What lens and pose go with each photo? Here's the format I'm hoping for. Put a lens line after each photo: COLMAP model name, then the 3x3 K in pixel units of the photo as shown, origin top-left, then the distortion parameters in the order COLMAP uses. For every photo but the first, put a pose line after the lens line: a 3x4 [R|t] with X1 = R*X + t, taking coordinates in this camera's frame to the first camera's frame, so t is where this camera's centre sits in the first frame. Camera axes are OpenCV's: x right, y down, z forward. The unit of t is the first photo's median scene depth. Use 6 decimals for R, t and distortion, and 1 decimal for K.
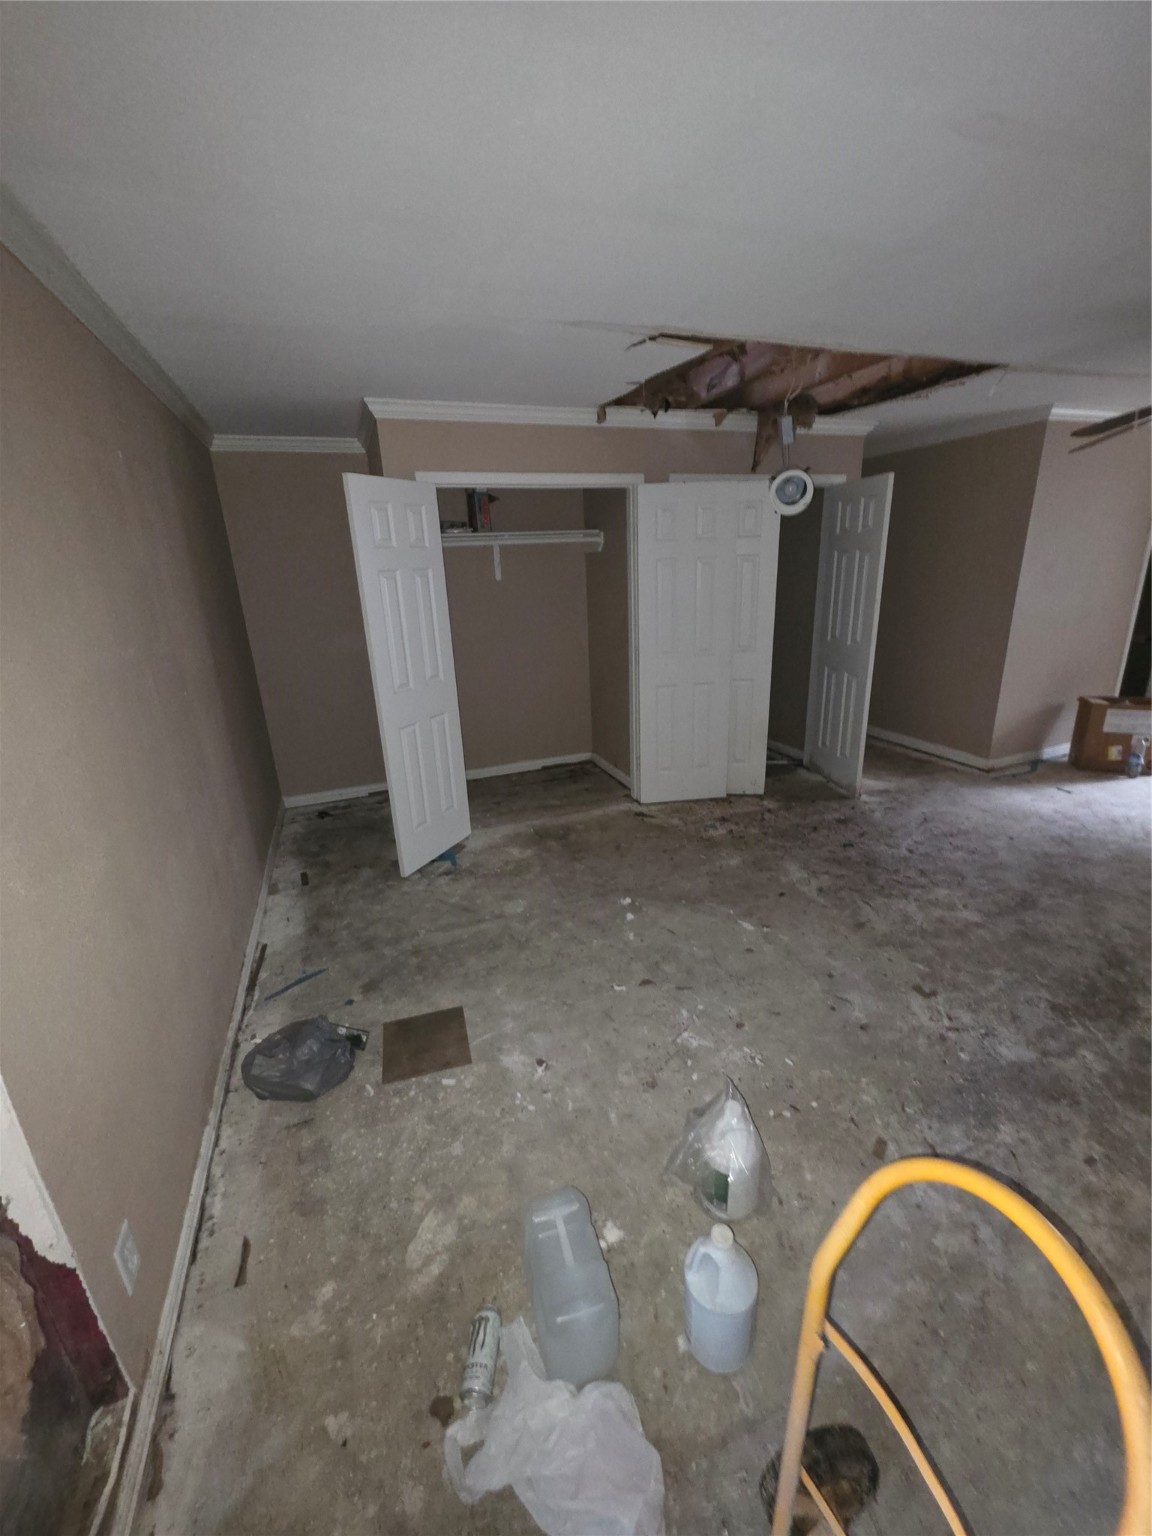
lens RADIAL K [[614.8, 0, 574.4], [0, 614.8, 764.3], [0, 0, 1]] dist [0.000513, 0.000275]
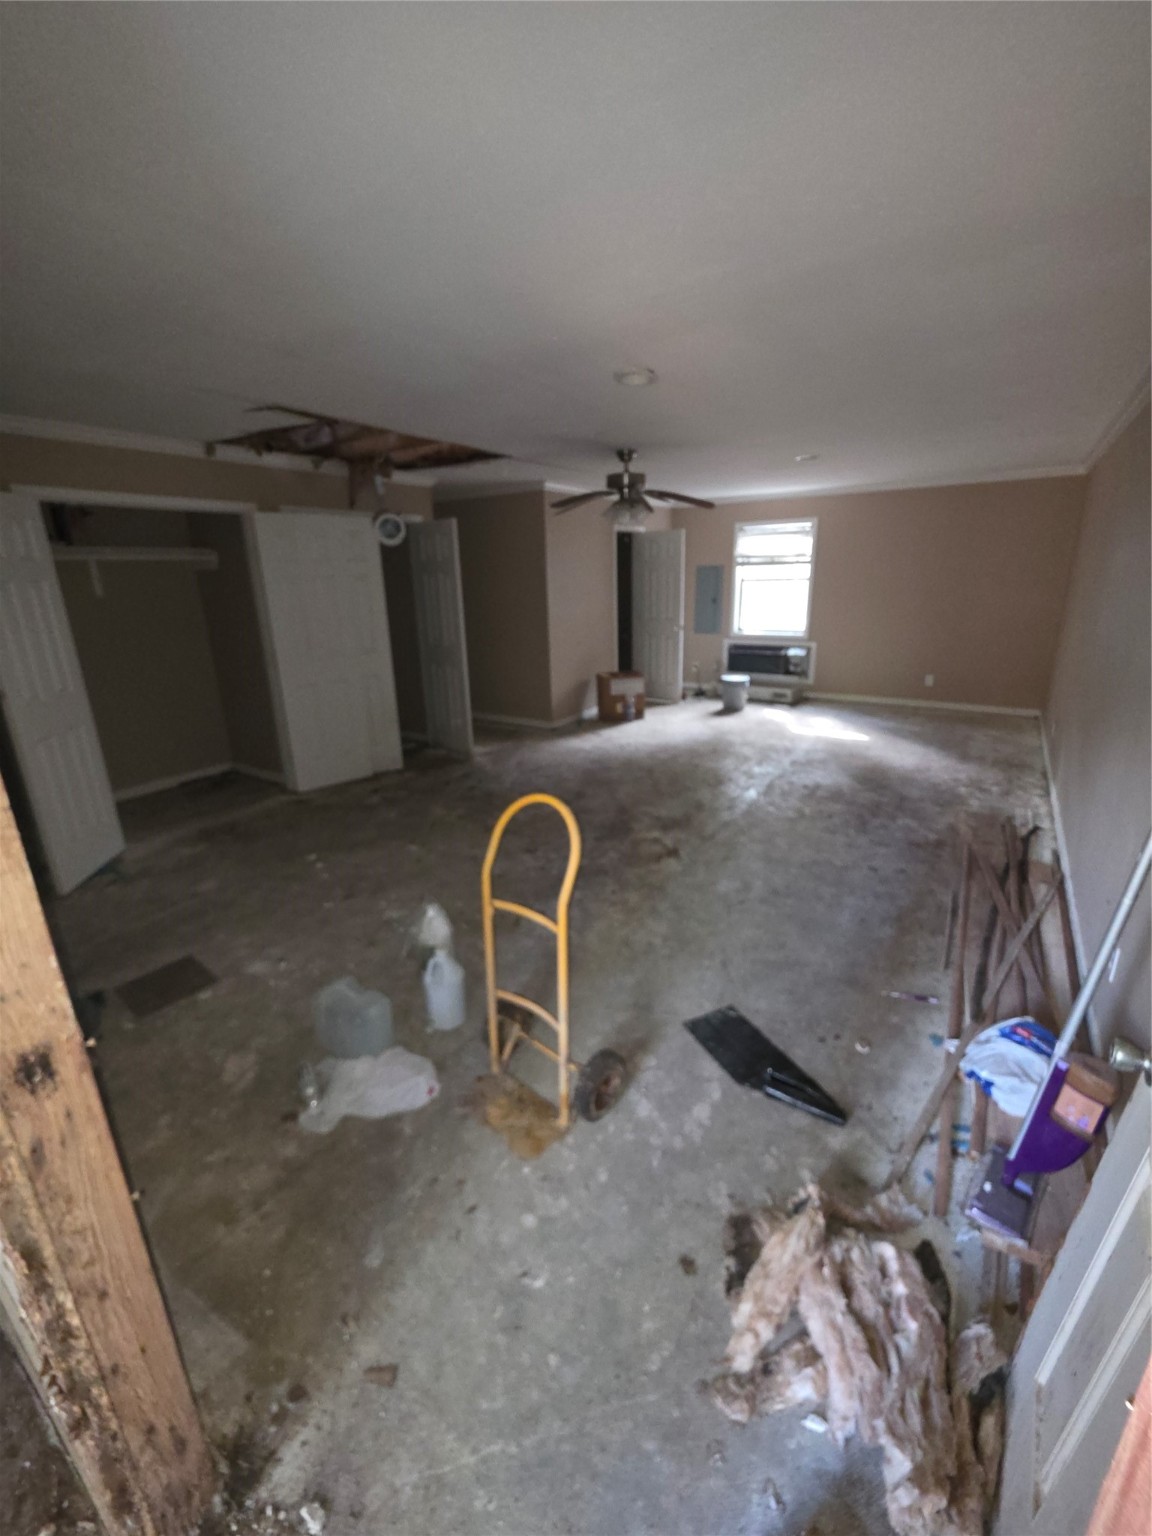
lens RADIAL K [[621.0, 0, 576.0], [0, 621.0, 768.0], [0, 0, 1]] dist [-0.009016, 0.000038]
pose [[0.813179, -0.150982, 0.562089, -0.124888], [0.170350, 0.985216, 0.018192, 0.097256], [-0.556526, 0.080958, 0.826877, -0.250305]]
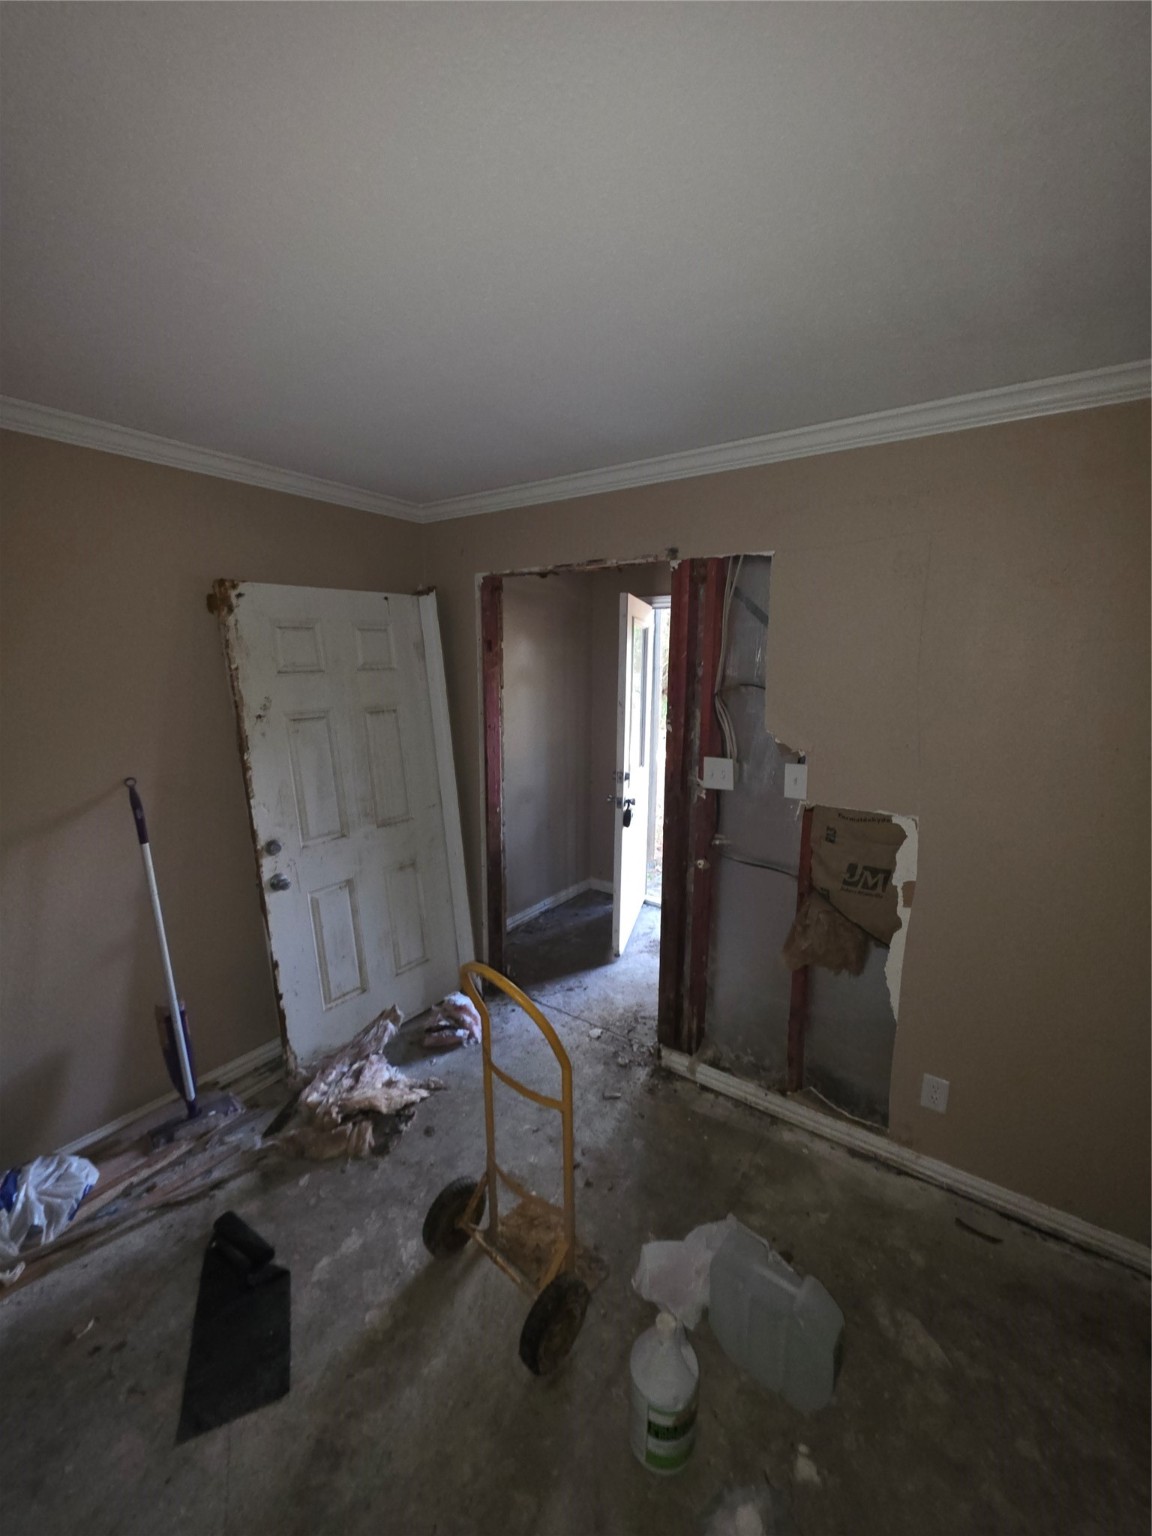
lens RADIAL K [[614.8, 0, 574.4], [0, 614.8, 764.3], [0, 0, 1]] dist [0.000513, 0.000275]
pose [[-0.826758, 0.128831, -0.547608, 0.281854], [-0.147733, 0.889538, 0.432316, -0.179824], [0.542813, 0.438320, -0.716400, 0.427014]]
